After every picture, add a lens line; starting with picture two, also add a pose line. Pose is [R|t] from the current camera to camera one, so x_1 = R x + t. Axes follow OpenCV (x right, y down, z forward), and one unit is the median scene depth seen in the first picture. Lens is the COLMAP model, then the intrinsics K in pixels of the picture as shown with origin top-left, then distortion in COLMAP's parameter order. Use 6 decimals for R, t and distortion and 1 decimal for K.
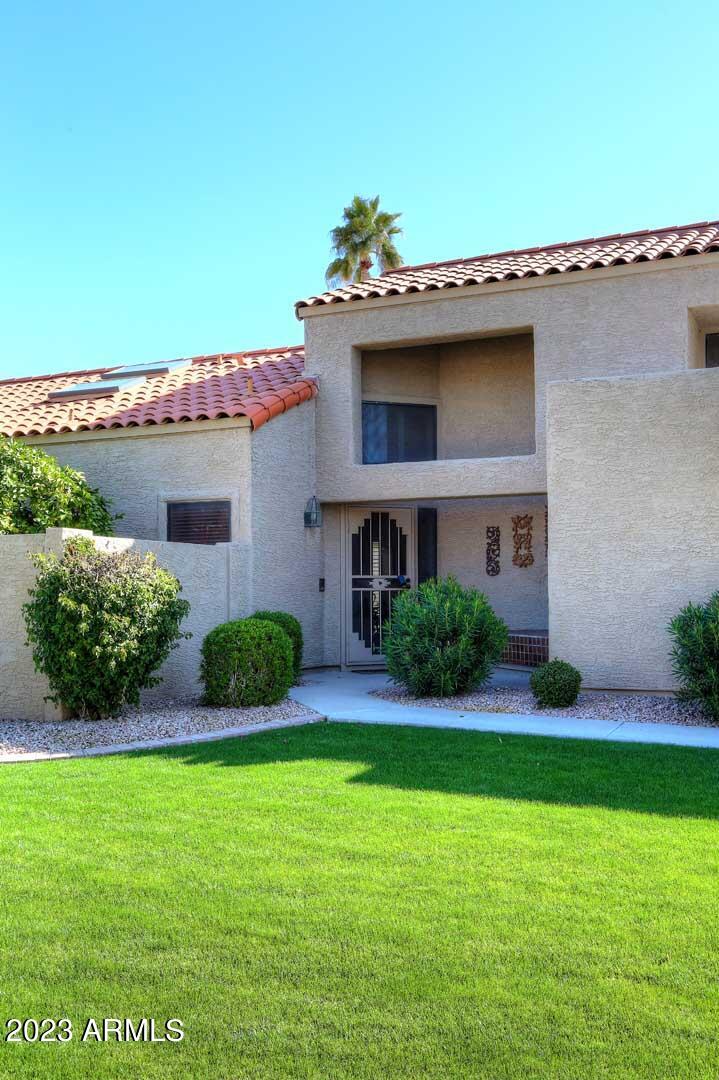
lens RADIAL K [[1057.7, 0, 363.2], [0, 1057.7, 567.8], [0, 0, 1]] dist [0.057229, -0.000417]
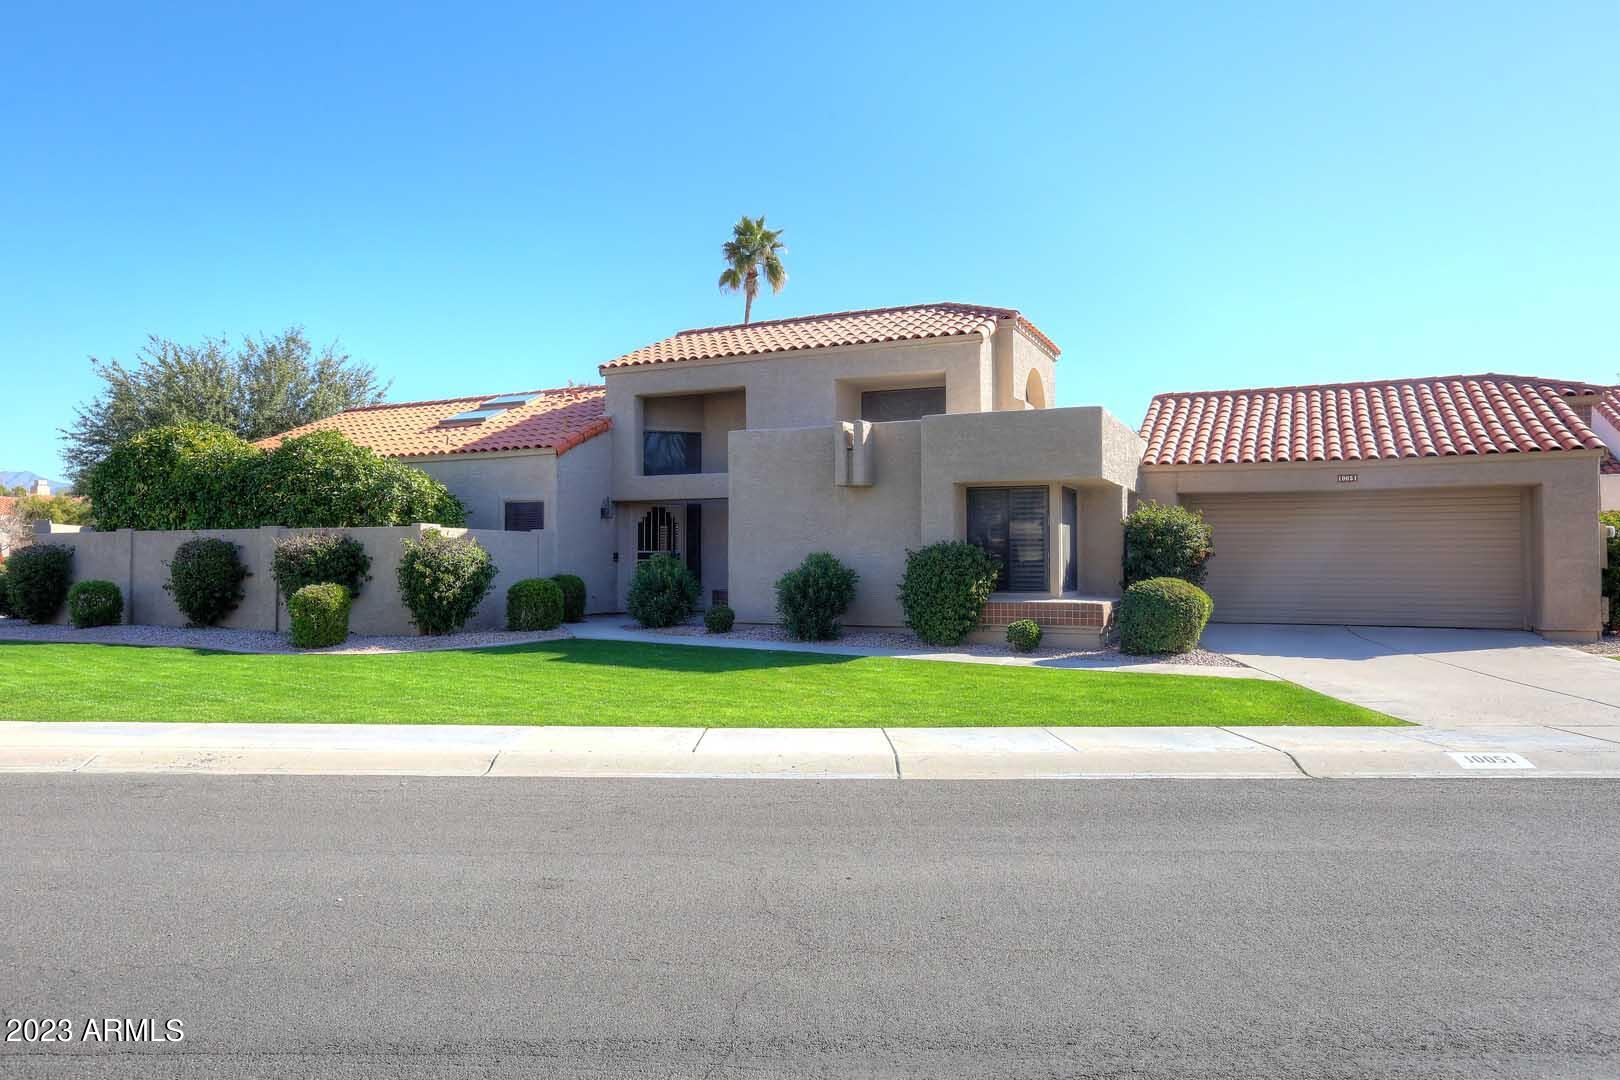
lens RADIAL K [[1108.4, 0, 810.0], [0, 1108.4, 540.0], [0, 0, 1]] dist [-0.002510, 0.000151]
pose [[0.999702, 0.006270, -0.023585, 0.271353], [-0.006209, 0.999977, 0.002656, -0.013775], [0.023601, -0.002509, 0.999718, -0.538337]]
